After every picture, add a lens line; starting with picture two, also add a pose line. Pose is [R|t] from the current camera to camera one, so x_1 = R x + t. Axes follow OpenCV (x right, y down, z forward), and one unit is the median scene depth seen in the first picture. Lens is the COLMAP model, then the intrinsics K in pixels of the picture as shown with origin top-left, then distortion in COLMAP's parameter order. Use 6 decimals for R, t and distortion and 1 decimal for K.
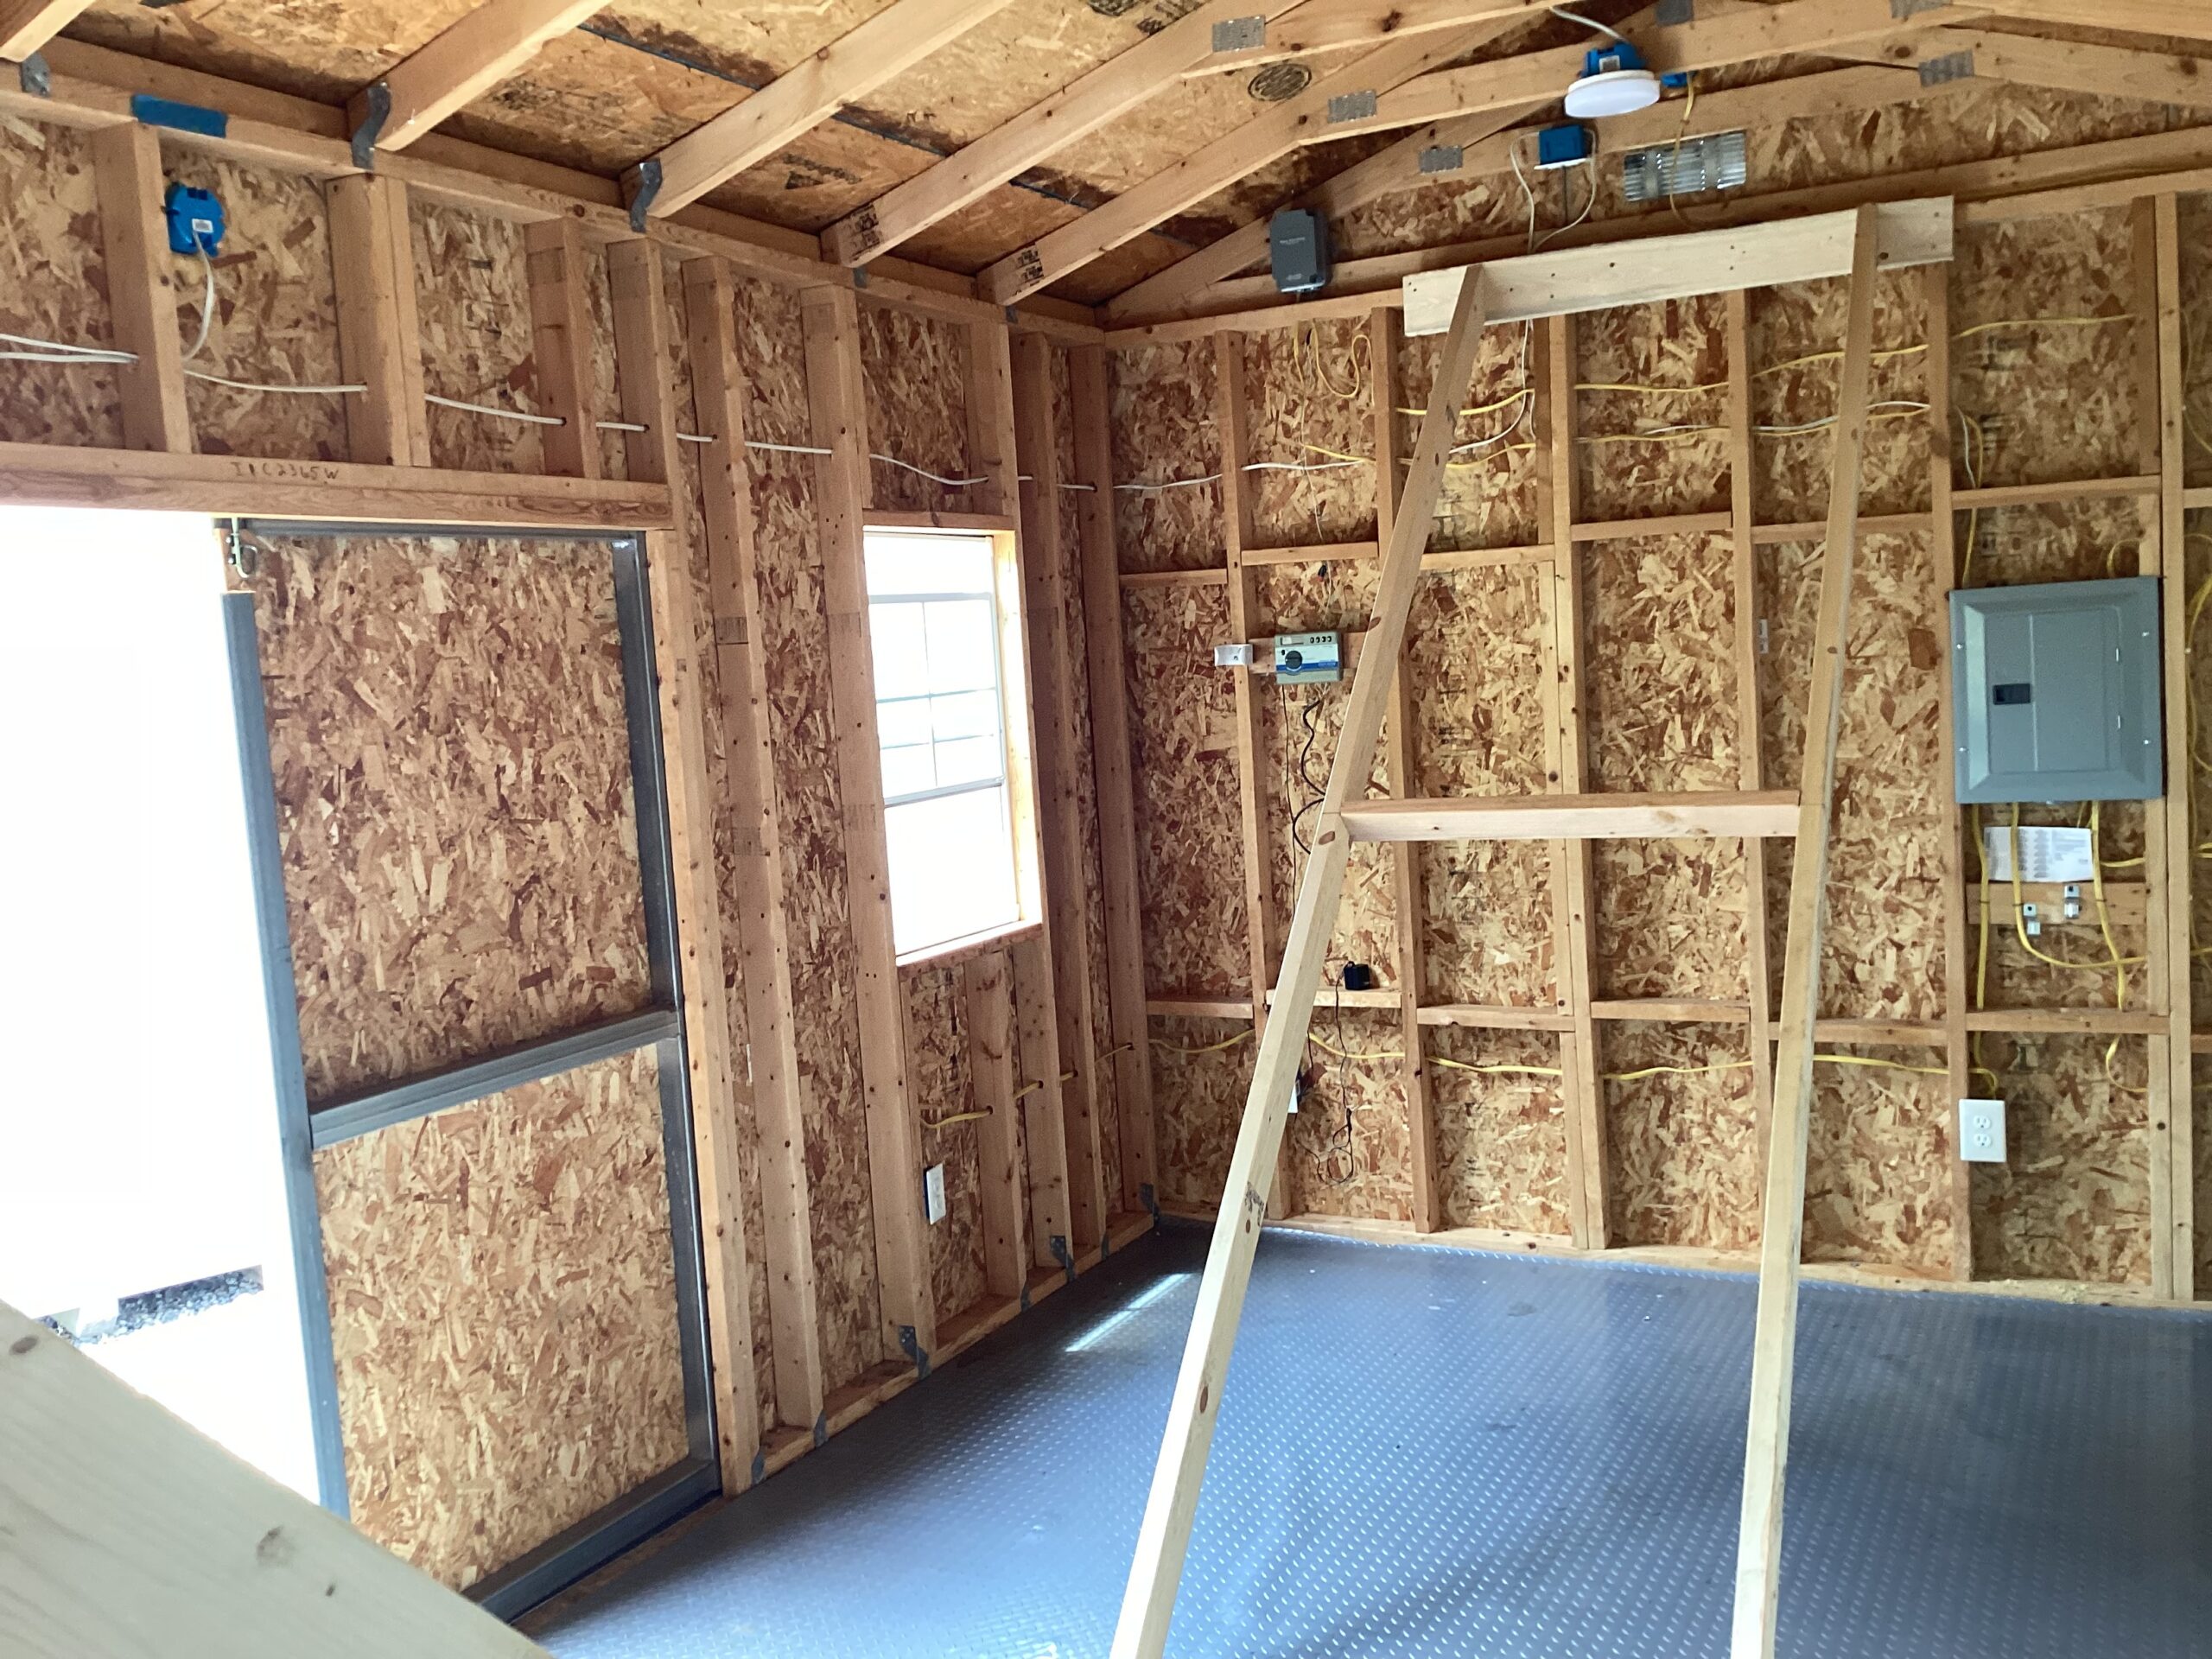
lens RADIAL K [[1986.2, 0, 1106.8], [0, 1986.2, 831.2], [0, 0, 1]] dist [0.108730, -0.195278]
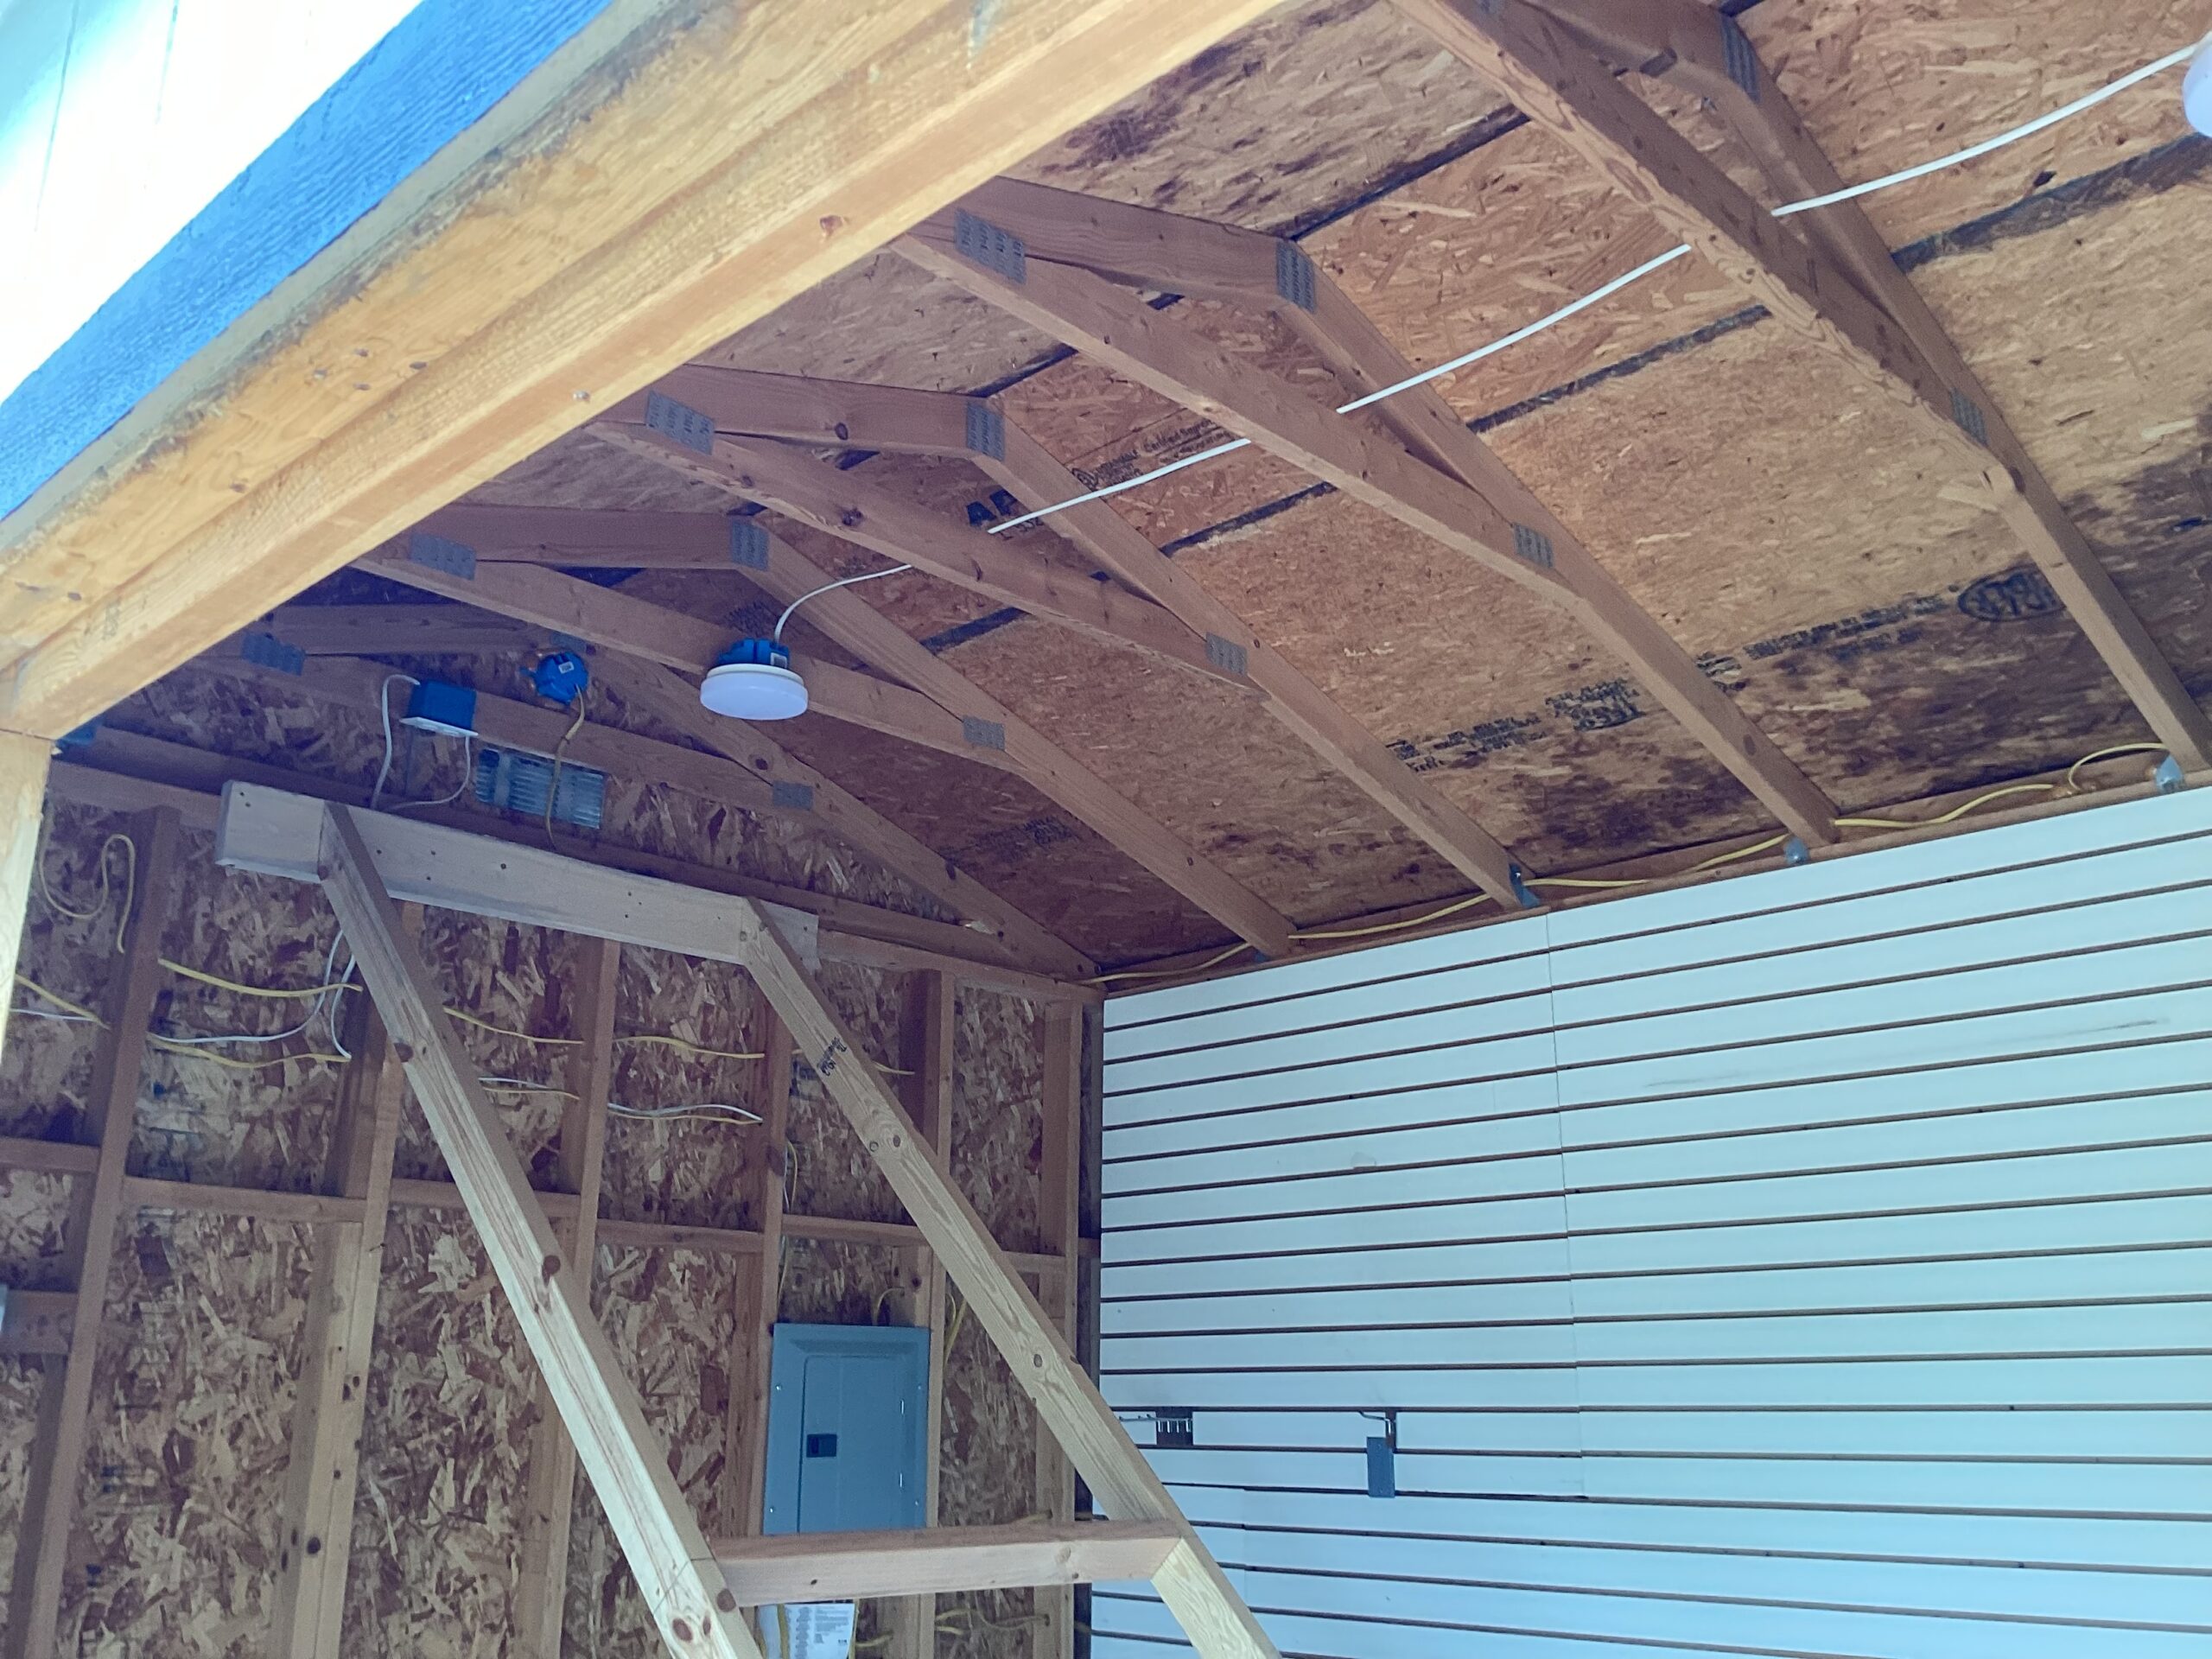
lens RADIAL K [[1986.2, 0, 1123.6], [0, 1986.2, 845.5], [0, 0, 1]] dist [0.108730, -0.195278]
pose [[0.294875, 0.331157, 0.896317, -0.384036], [0.062736, 0.929292, -0.363980, 0.017721], [-0.953474, 0.163560, 0.253250, 0.539522]]
